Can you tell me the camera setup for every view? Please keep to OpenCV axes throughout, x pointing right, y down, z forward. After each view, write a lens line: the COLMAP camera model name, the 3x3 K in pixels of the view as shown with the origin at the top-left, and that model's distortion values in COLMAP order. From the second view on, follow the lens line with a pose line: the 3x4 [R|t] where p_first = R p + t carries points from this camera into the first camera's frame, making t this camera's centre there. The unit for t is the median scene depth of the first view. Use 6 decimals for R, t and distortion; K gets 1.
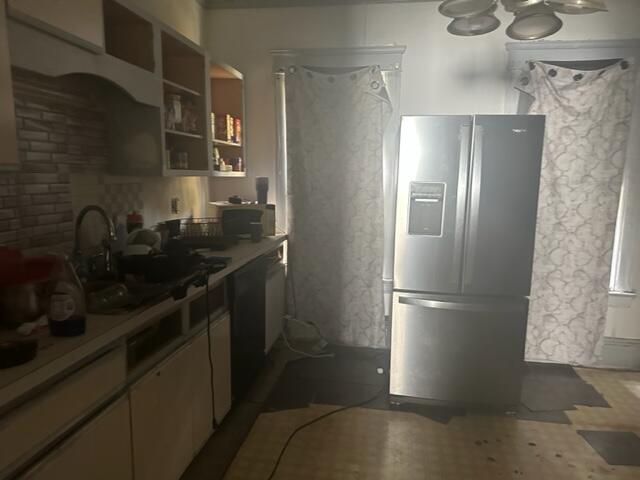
lens RADIAL K [[449.7, 0, 313.4], [0, 449.7, 241.4], [0, 0, 1]] dist [0.070807, -0.076415]
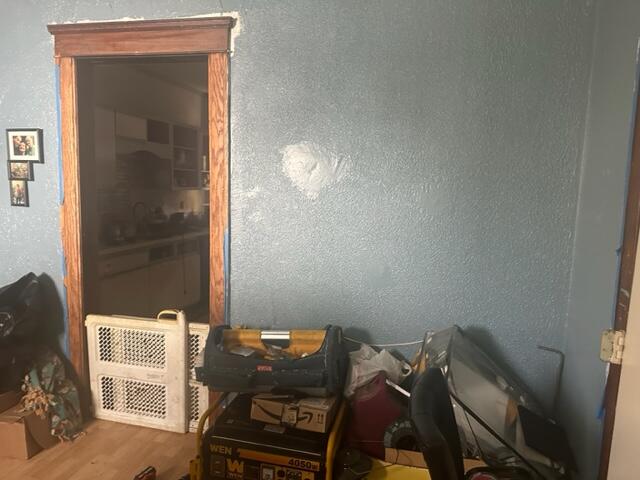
lens RADIAL K [[449.7, 0, 322.0], [0, 449.7, 239.4], [0, 0, 1]] dist [0.070807, -0.076415]
pose [[0.997240, 0.025835, -0.069607, 0.541258], [-0.027988, 0.999154, -0.030139, 0.137986], [0.068770, 0.032004, 0.997119, -1.104379]]
